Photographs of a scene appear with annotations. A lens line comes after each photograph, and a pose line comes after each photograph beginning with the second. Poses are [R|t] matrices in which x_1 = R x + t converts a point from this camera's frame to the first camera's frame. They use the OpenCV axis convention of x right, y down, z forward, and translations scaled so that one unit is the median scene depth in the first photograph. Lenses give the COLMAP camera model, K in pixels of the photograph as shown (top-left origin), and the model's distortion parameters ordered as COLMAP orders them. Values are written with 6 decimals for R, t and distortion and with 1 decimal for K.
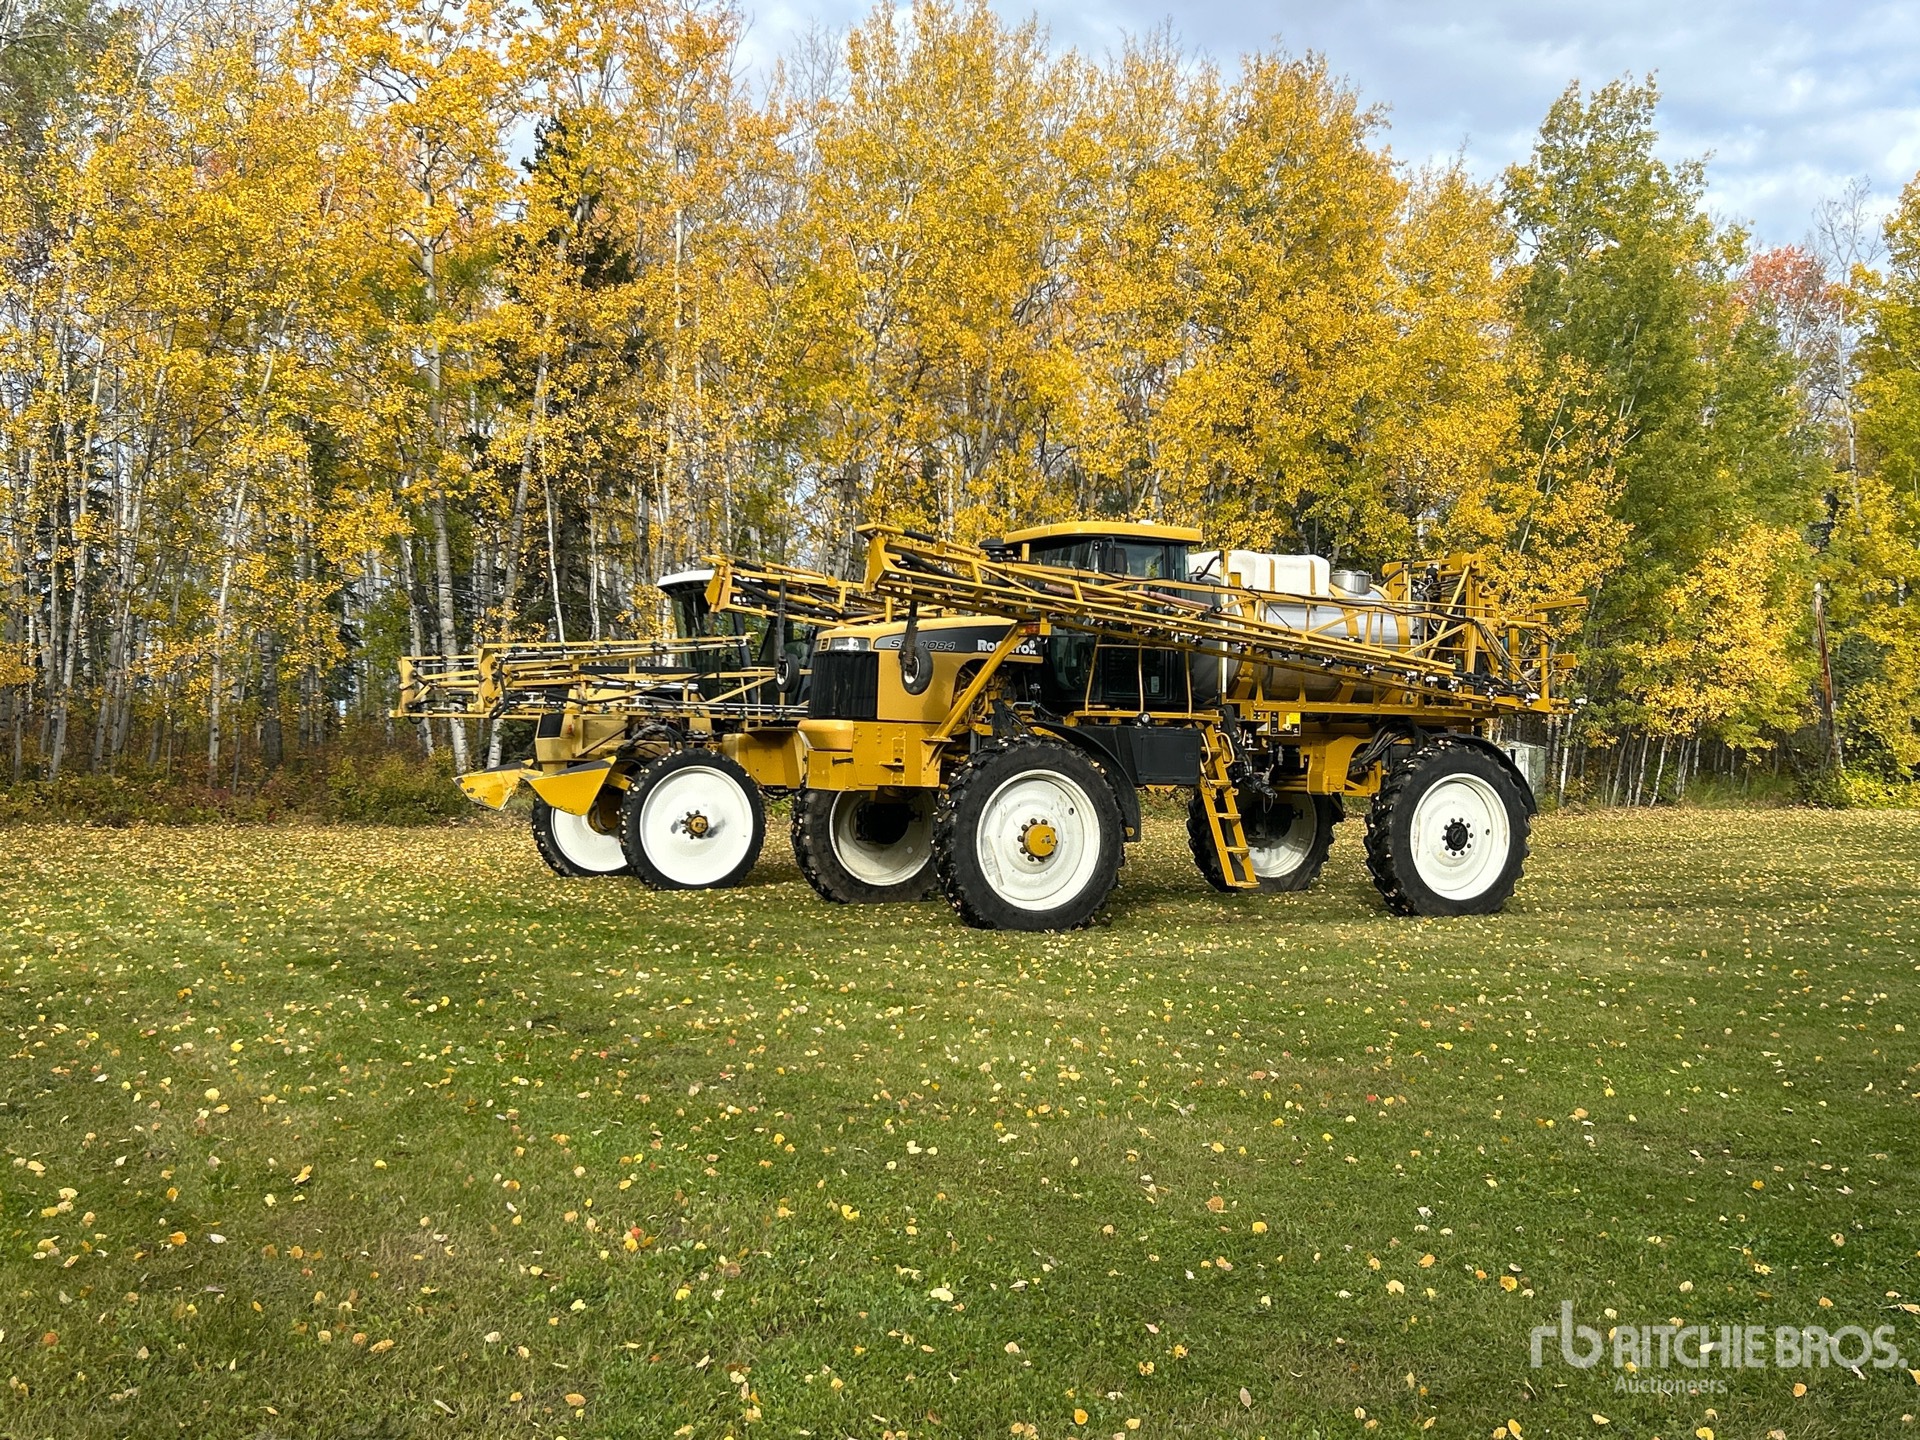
lens RADIAL K [[1995.7, 0, 979.6], [0, 1995.7, 728.3], [0, 0, 1]] dist [0.031925, 0.000000]
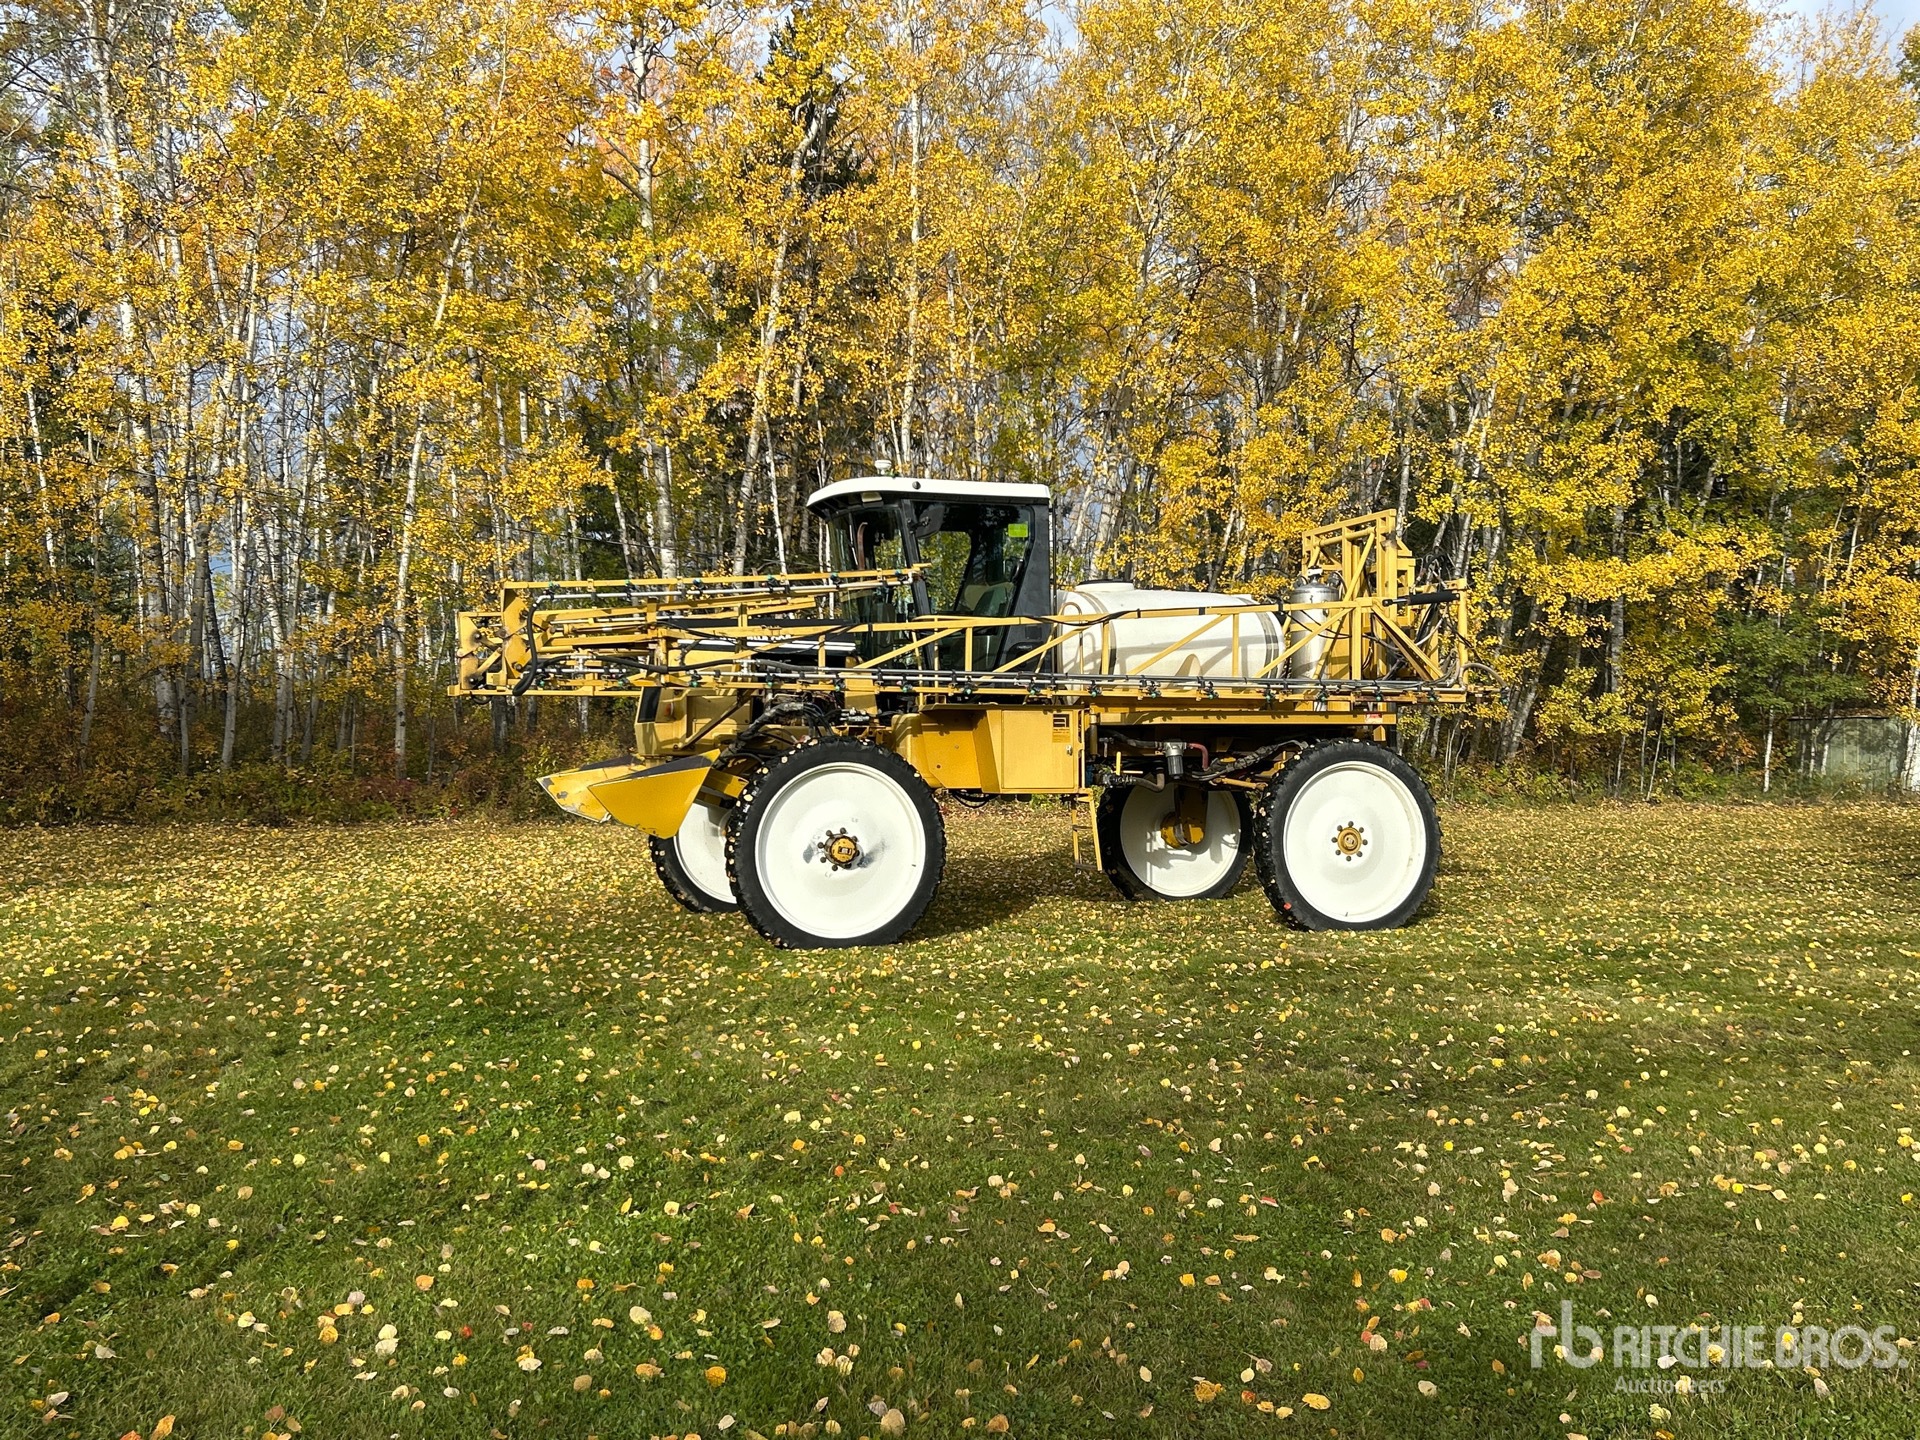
lens RADIAL K [[1850.6, 0, 958.7], [0, 1850.6, 720.0], [0, 0, 1]] dist [0.029490, 0.000000]
pose [[0.984933, -0.009674, -0.172668, 0.003734], [0.011197, 0.999907, 0.007848, 0.000025], [0.172576, -0.009663, 0.984949, 0.257725]]
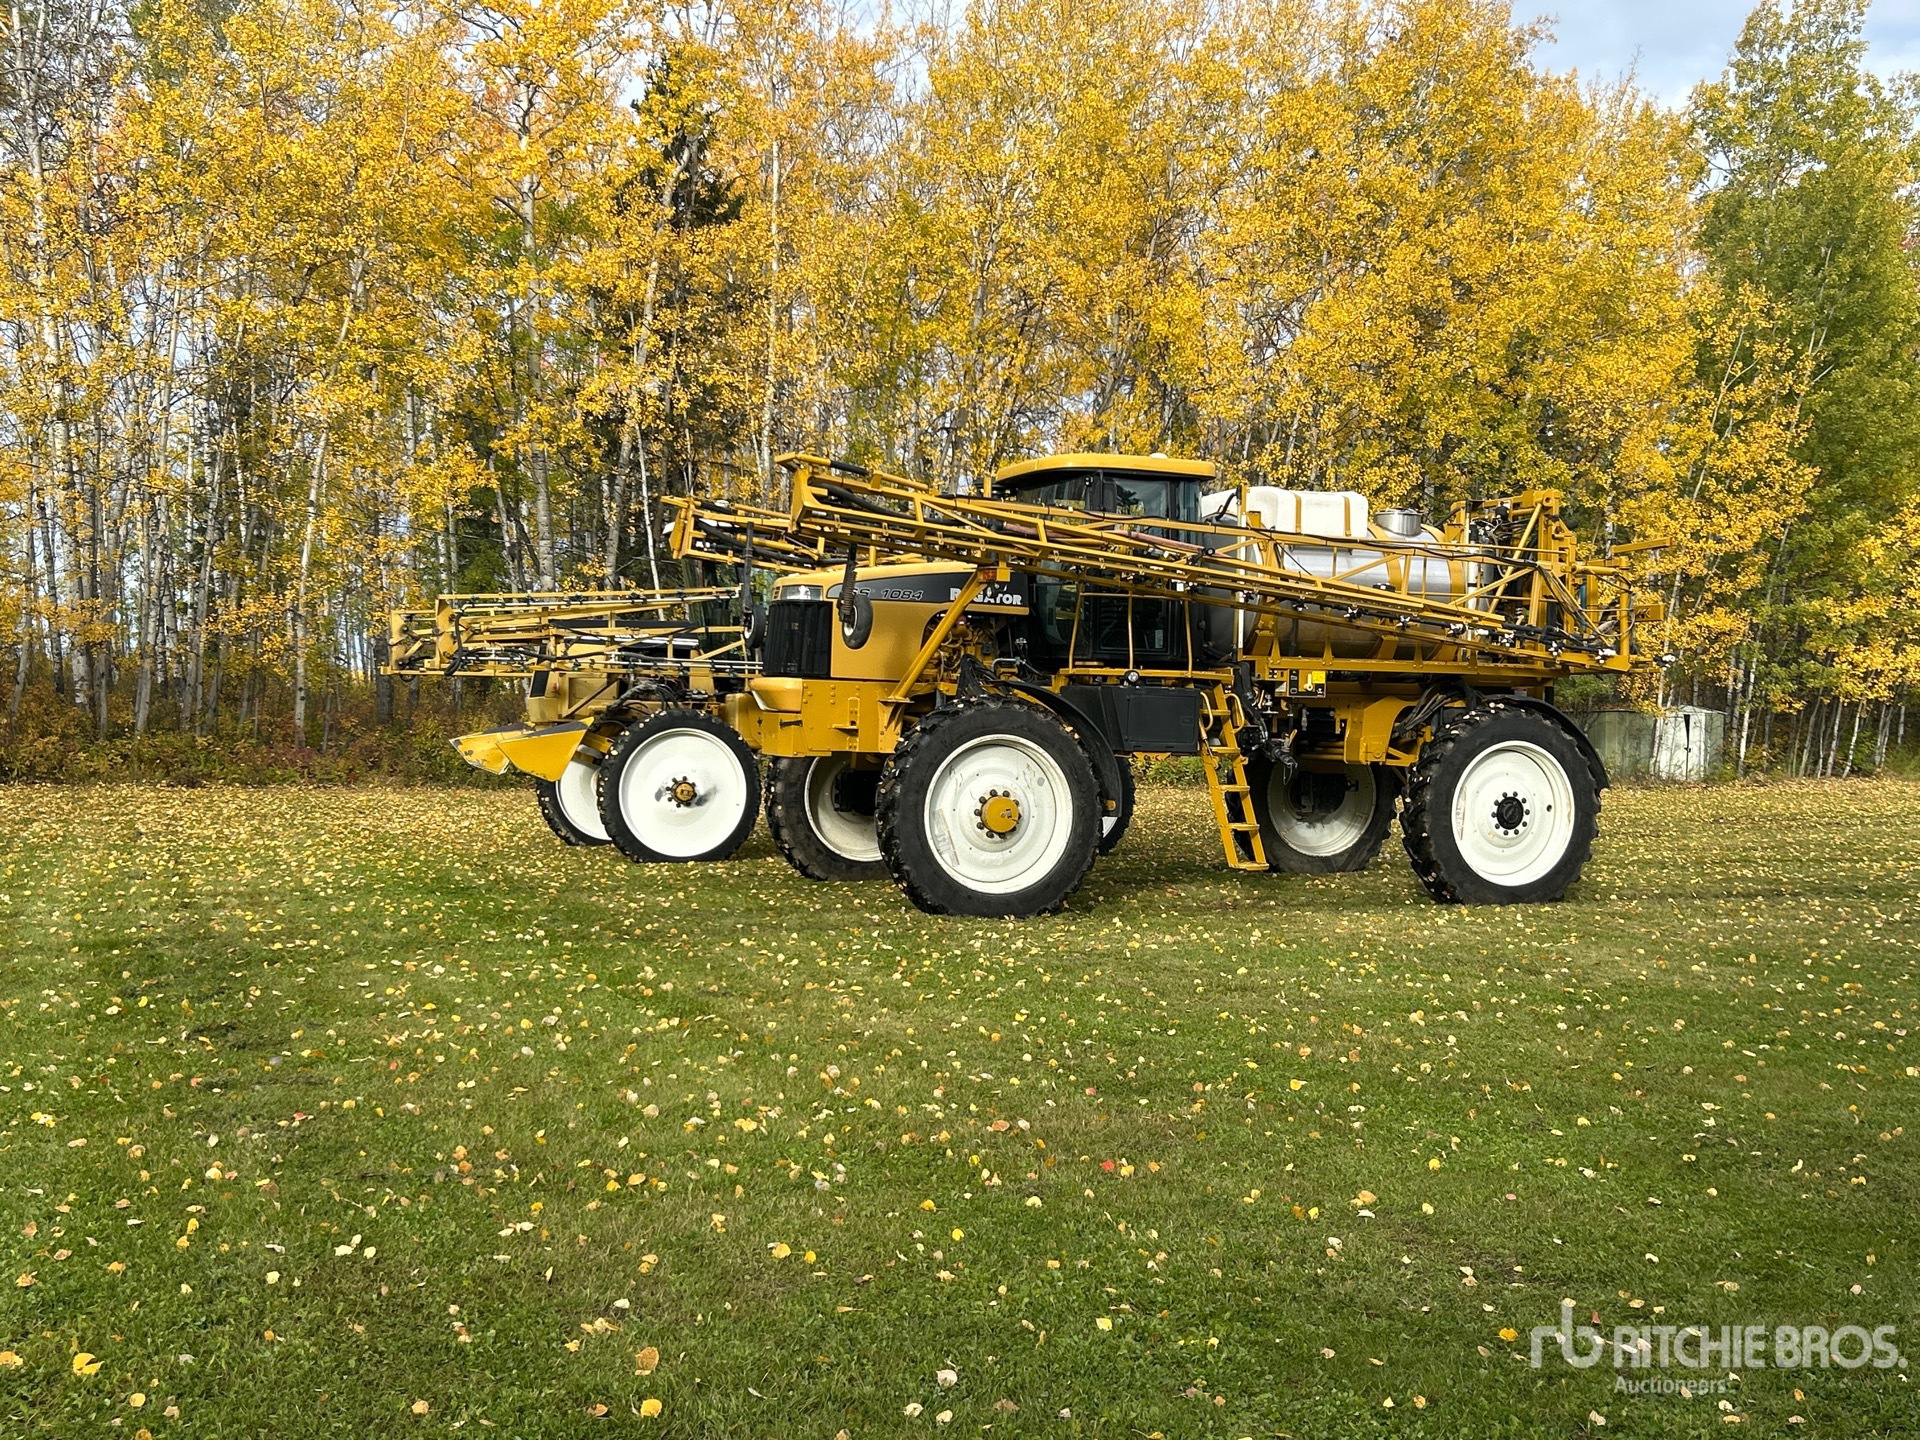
lens RADIAL K [[2000.9, 0, 986.9], [0, 2000.9, 728.7], [0, 0, 1]] dist [0.020417, 0.000000]
pose [[0.994367, 0.004769, -0.105885, 0.062561], [-0.002798, 0.999820, 0.018756, 0.000898], [0.105956, -0.018354, 0.994201, 0.064666]]
